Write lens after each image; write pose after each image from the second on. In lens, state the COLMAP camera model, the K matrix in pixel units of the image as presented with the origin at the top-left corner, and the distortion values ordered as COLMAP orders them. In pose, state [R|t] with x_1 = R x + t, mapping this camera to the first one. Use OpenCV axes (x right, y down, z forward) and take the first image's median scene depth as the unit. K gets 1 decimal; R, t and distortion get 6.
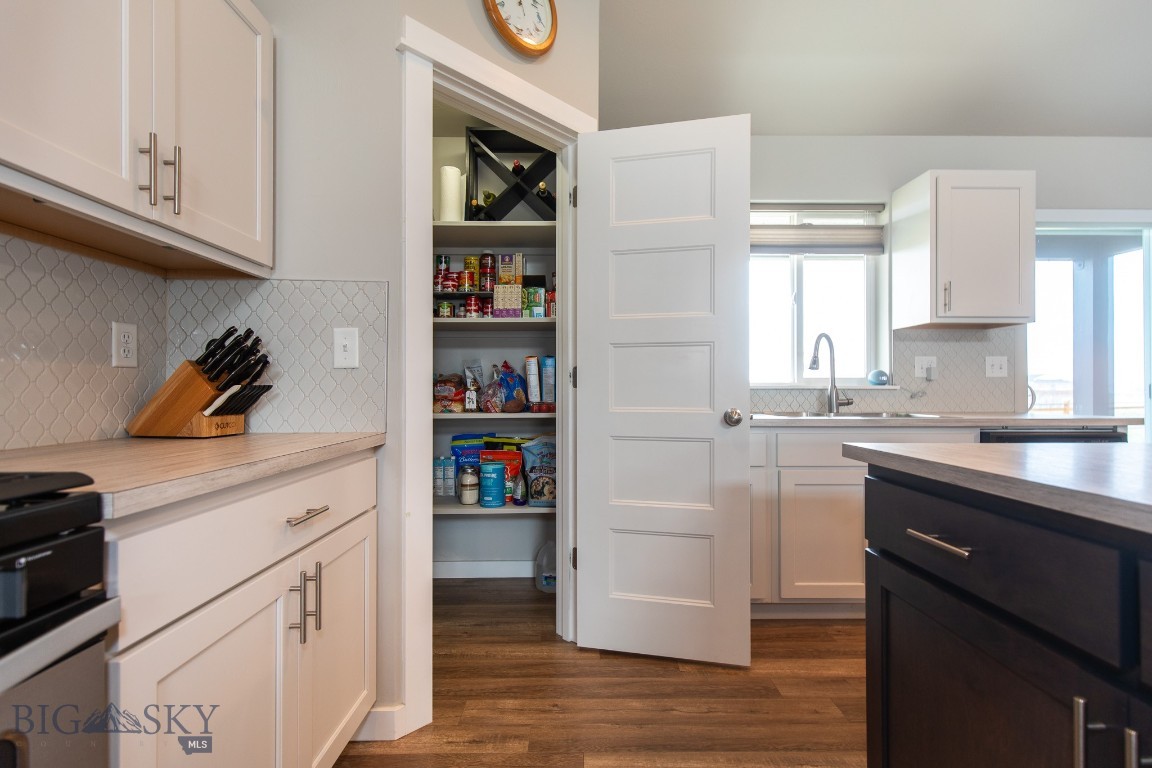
lens RADIAL K [[525.4, 0, 584.9], [0, 525.4, 388.3], [0, 0, 1]] dist [0.008646, -0.002996]
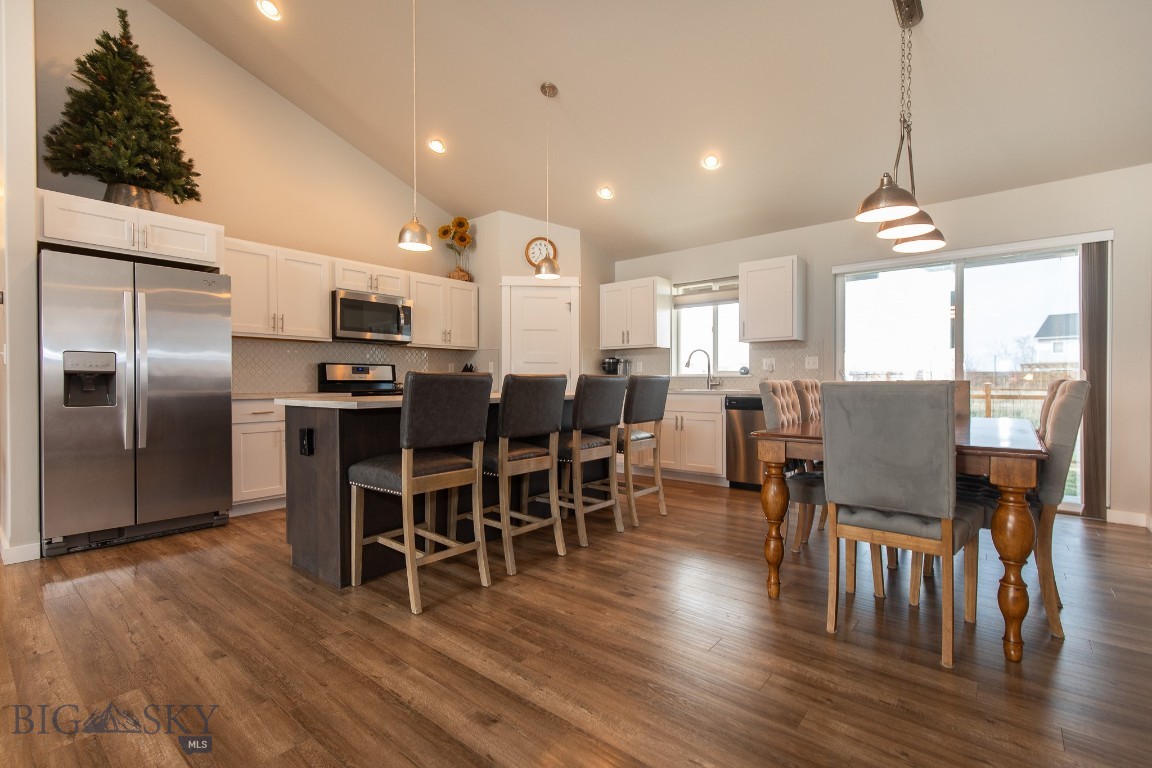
lens RADIAL K [[525.4, 0, 584.0], [0, 525.4, 388.1], [0, 0, 1]] dist [0.008646, -0.002996]
pose [[0.761276, 0.005482, -0.648405, 2.470266], [0.006295, 0.999855, 0.015844, 0.017016], [0.648397, -0.016144, 0.761131, -1.425275]]
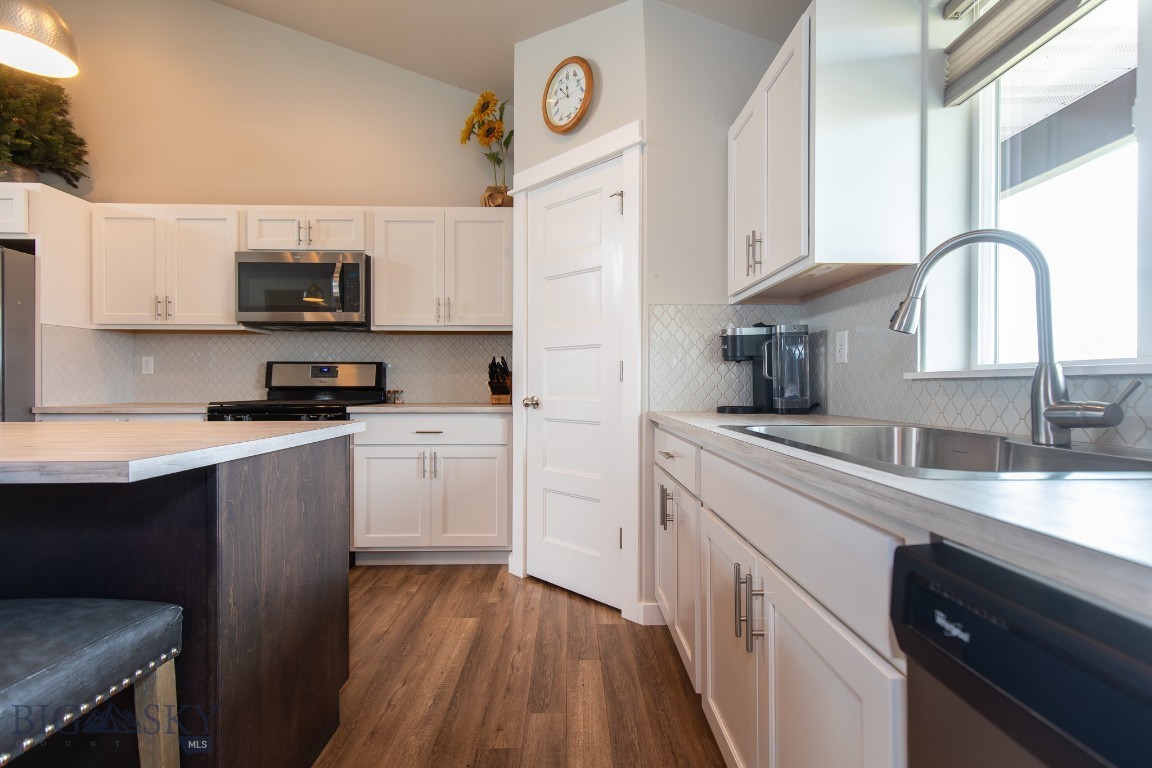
lens RADIAL K [[525.4, 0, 568.4], [0, 525.4, 383.1], [0, 0, 1]] dist [0.008646, -0.002996]
pose [[-0.007889, -0.003507, -0.999963, 1.455786], [0.004773, 0.999982, -0.003545, 0.009455], [0.999957, -0.004801, -0.007872, 1.204074]]
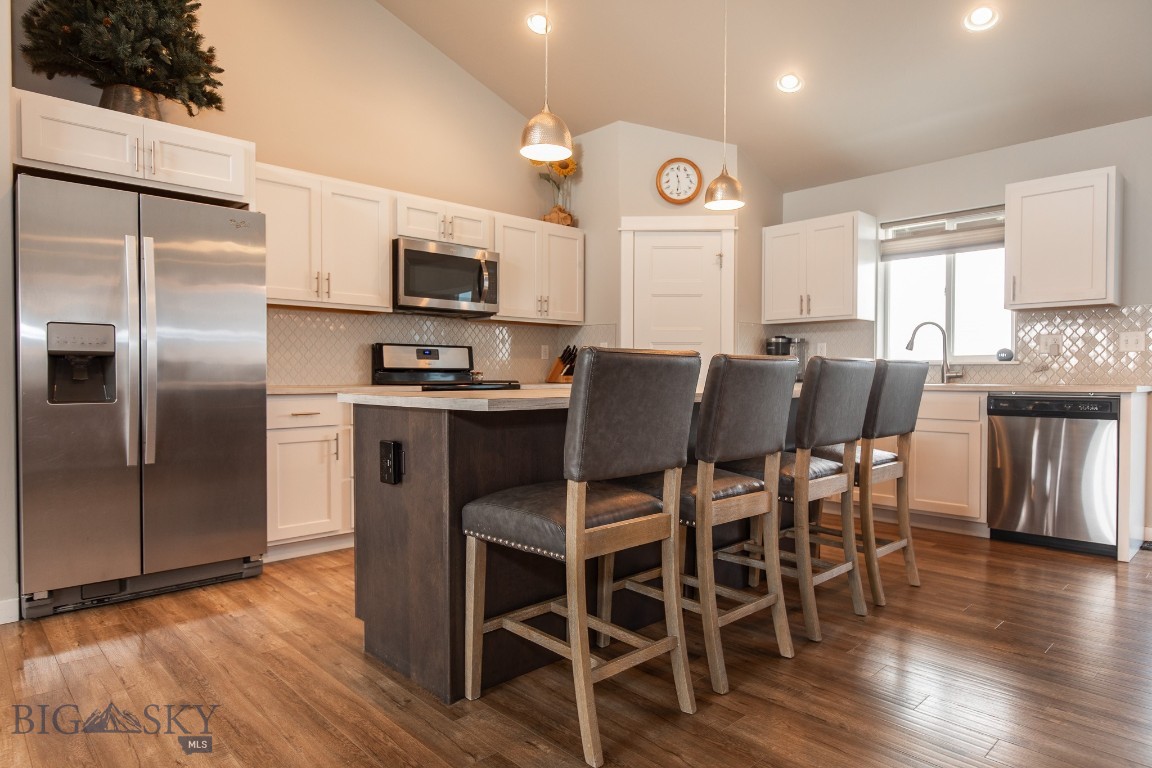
lens RADIAL K [[685.7, 0, 580.4], [0, 685.7, 390.0], [0, 0, 1]] dist [0.005850, -0.006083]
pose [[0.675434, 0.016653, -0.737232, 1.952017], [0.003381, 0.999665, 0.025678, 0.031602], [0.737413, -0.019836, 0.675151, -1.366438]]
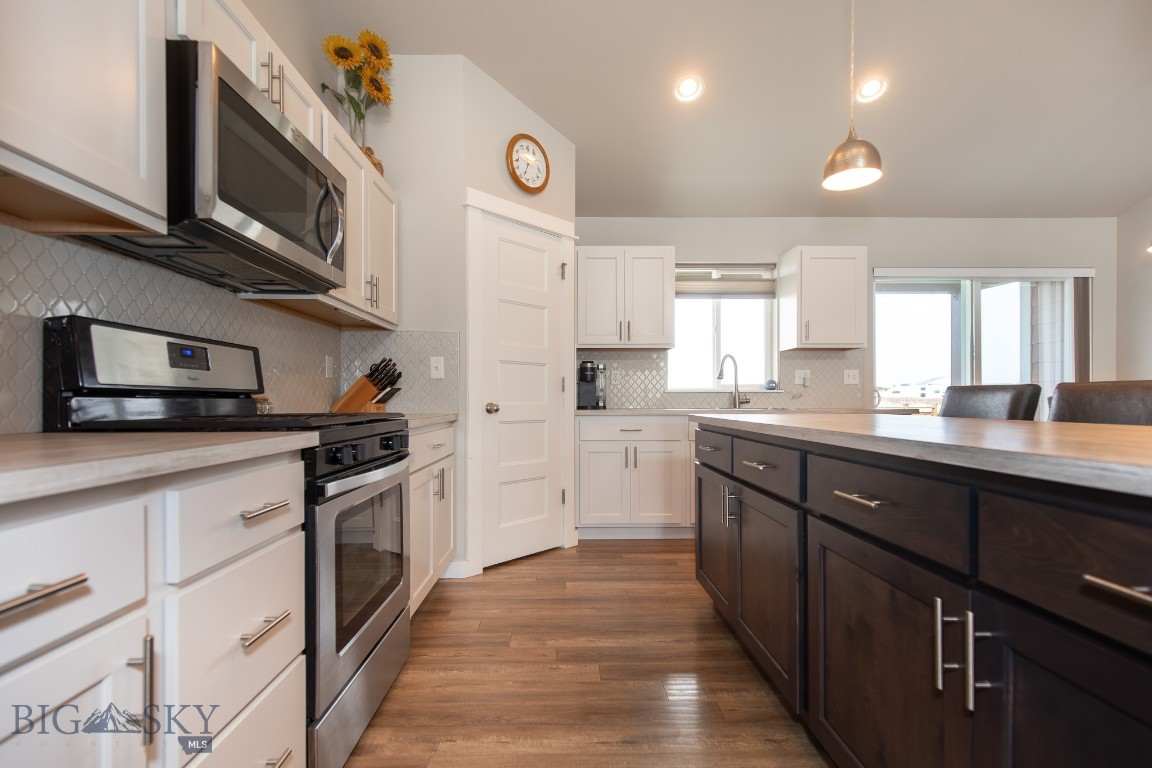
lens RADIAL K [[525.4, 0, 565.3], [0, 525.4, 401.8], [0, 0, 1]] dist [0.008646, -0.002996]
pose [[0.999971, -0.001230, -0.007537, 0.010846], [0.001280, 0.999977, 0.006715, 0.030458], [0.007528, -0.006724, 0.999949, -0.840245]]
